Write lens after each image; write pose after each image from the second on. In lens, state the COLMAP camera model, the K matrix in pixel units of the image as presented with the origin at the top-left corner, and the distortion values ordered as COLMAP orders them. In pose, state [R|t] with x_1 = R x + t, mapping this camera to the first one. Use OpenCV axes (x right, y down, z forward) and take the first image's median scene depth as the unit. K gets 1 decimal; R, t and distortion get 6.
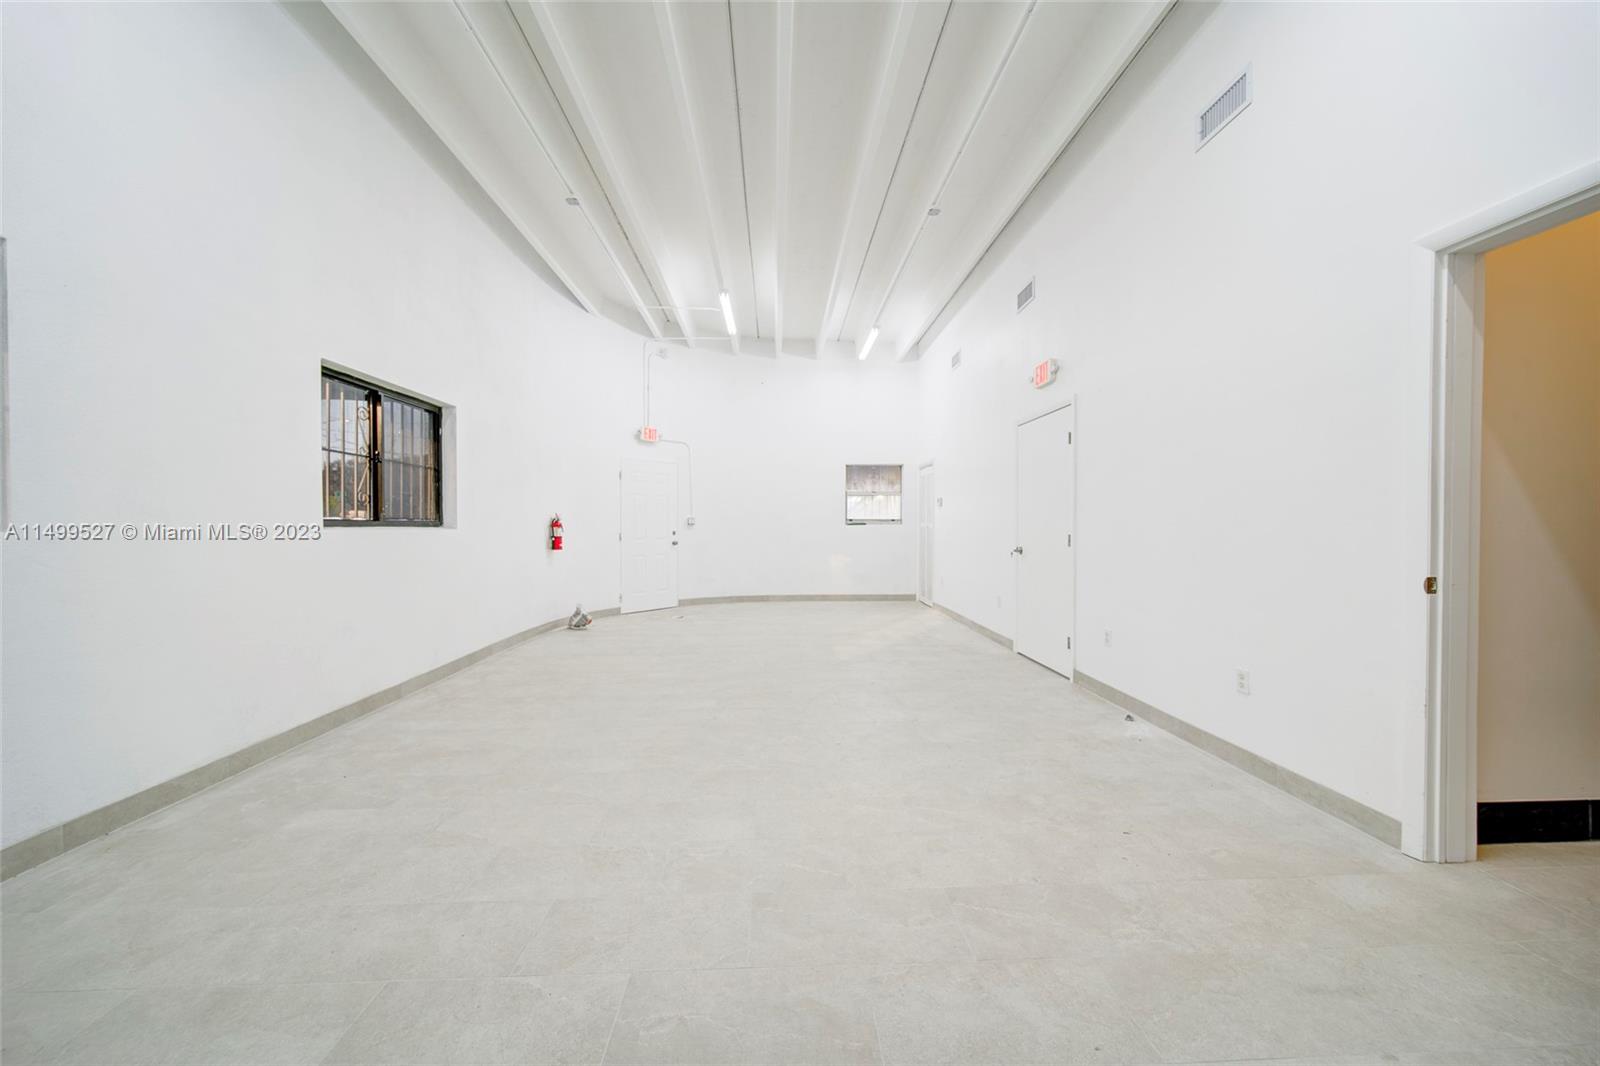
lens RADIAL K [[565.0, 0, 803.4], [0, 565.0, 530.8], [0, 0, 1]] dist [0.000170, -0.001067]
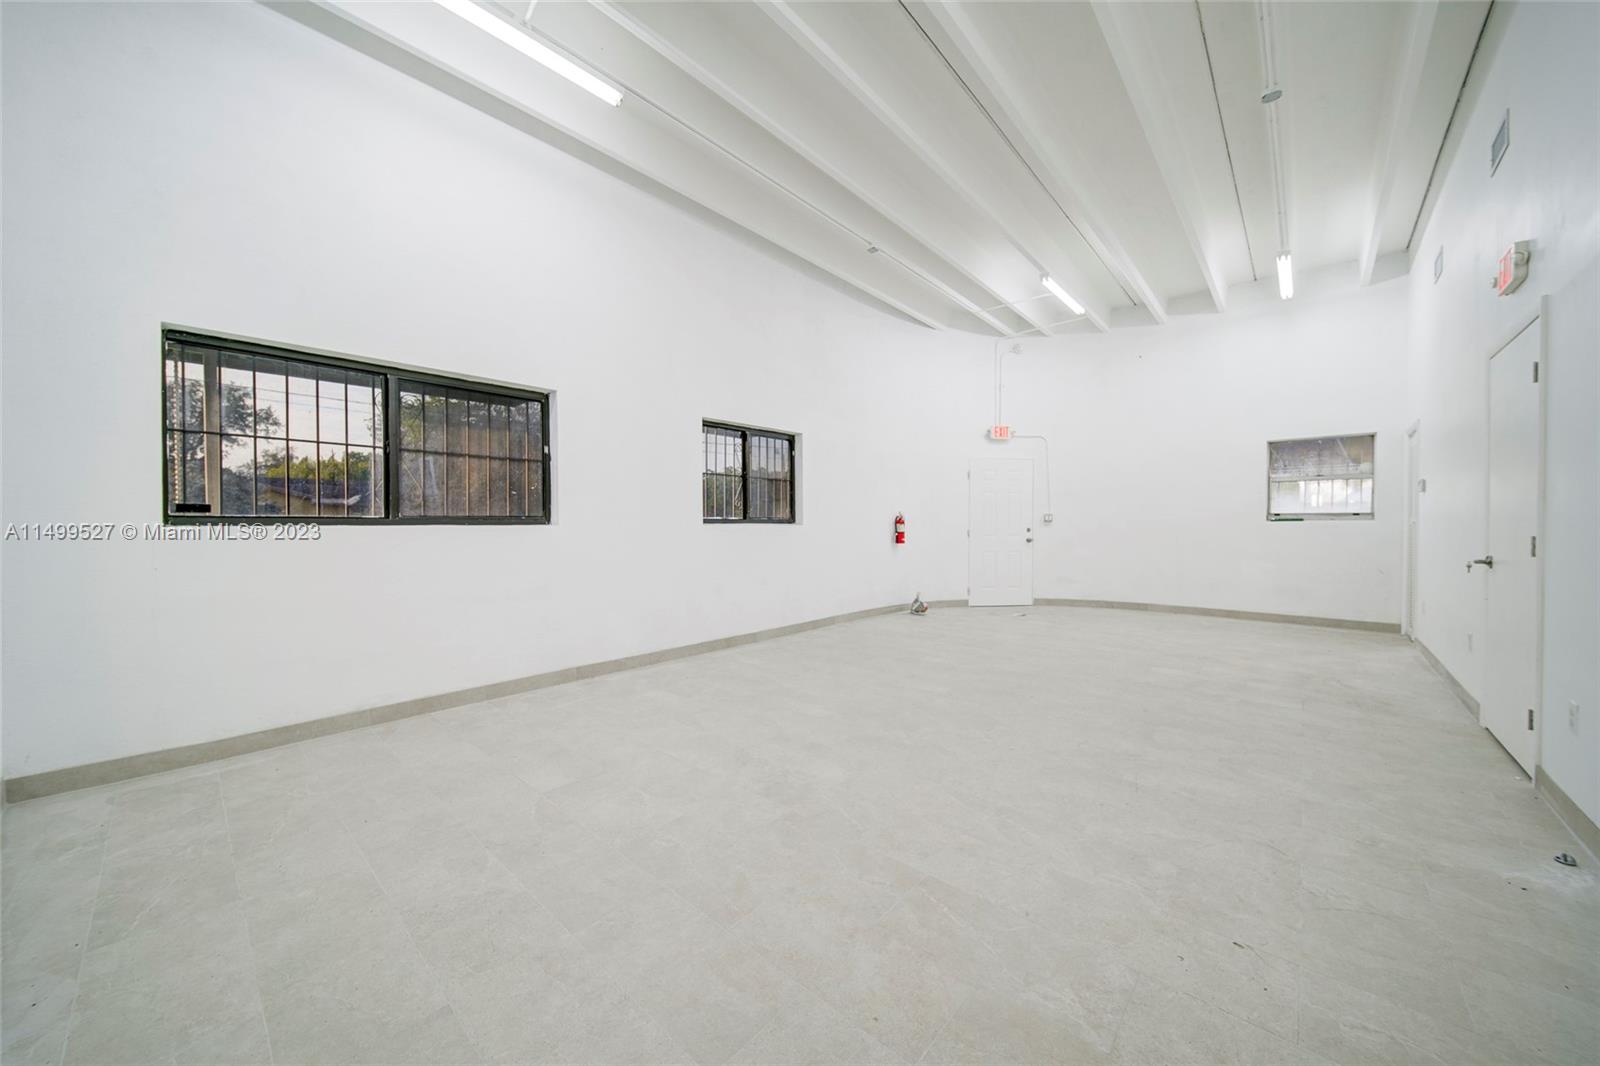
lens RADIAL K [[565.0, 0, 800.6], [0, 565.0, 532.8], [0, 0, 1]] dist [0.000170, -0.001067]
pose [[0.712415, 0.010779, -0.701676, 0.226313], [-0.004881, 0.999934, 0.010405, 0.000484], [0.701742, -0.003988, 0.712420, 0.030731]]
